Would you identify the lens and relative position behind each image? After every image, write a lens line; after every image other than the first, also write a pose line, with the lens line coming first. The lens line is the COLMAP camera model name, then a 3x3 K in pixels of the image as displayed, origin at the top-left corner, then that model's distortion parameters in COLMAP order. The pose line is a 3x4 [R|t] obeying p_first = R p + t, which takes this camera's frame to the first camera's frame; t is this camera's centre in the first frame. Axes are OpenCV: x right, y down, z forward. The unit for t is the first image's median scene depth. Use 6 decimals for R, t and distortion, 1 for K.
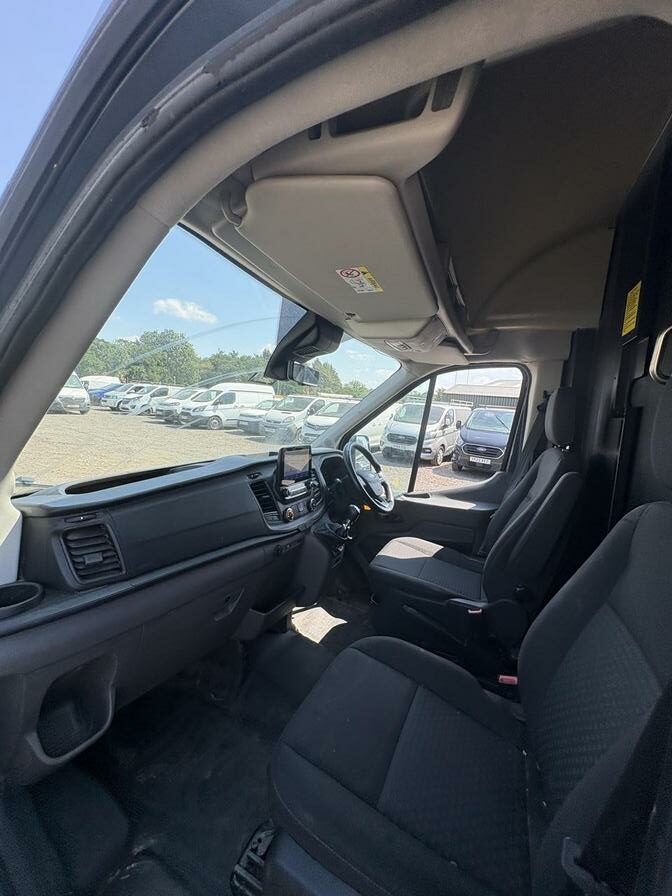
lens RADIAL K [[355.4, 0, 329.1], [0, 355.4, 445.7], [0, 0, 1]] dist [-0.001887, -0.000701]
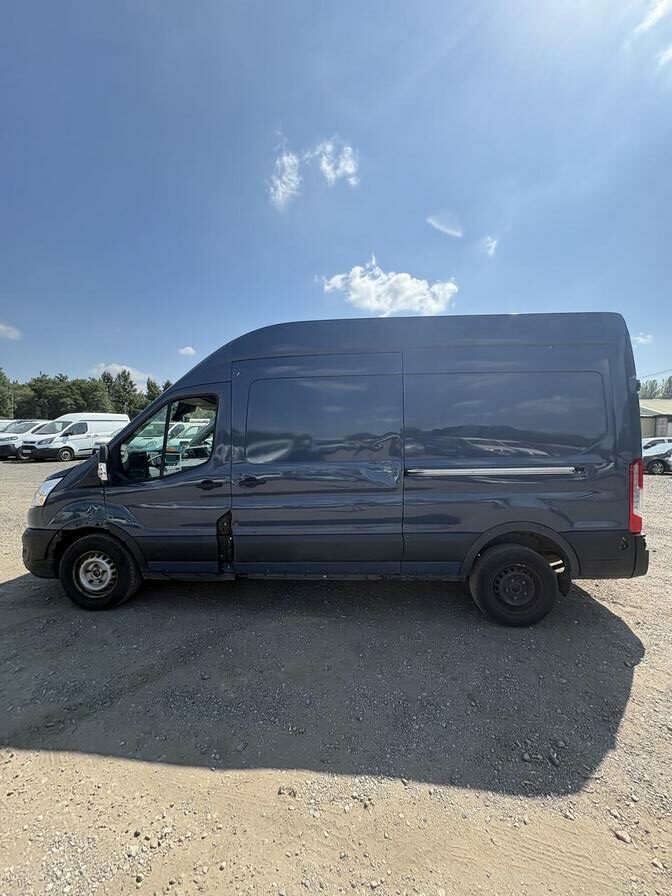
lens RADIAL K [[355.4, 0, 341.4], [0, 355.4, 444.2], [0, 0, 1]] dist [-0.001887, -0.000701]
pose [[0.915681, -0.083928, 0.393046, -0.003554], [0.106719, 0.993621, -0.036454, 0.027276], [-0.387479, 0.075326, 0.918796, -0.215850]]
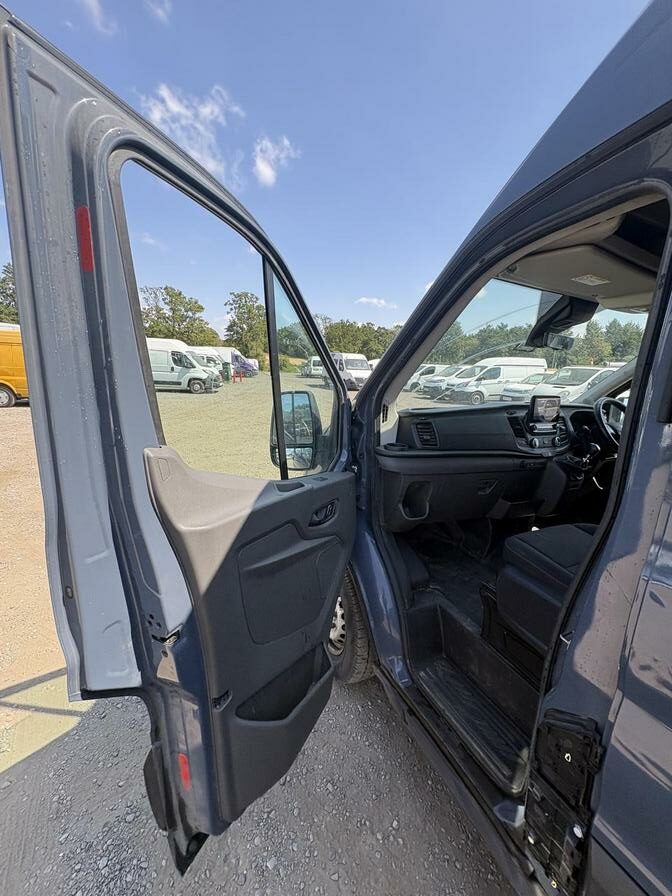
lens RADIAL K [[355.4, 0, 334.5], [0, 355.4, 449.3], [0, 0, 1]] dist [-0.001887, -0.000701]
pose [[0.774689, 0.091344, -0.625711, 0.015206], [-0.047294, 0.995110, 0.086717, 0.012761], [0.630572, -0.037586, 0.775220, -0.058899]]
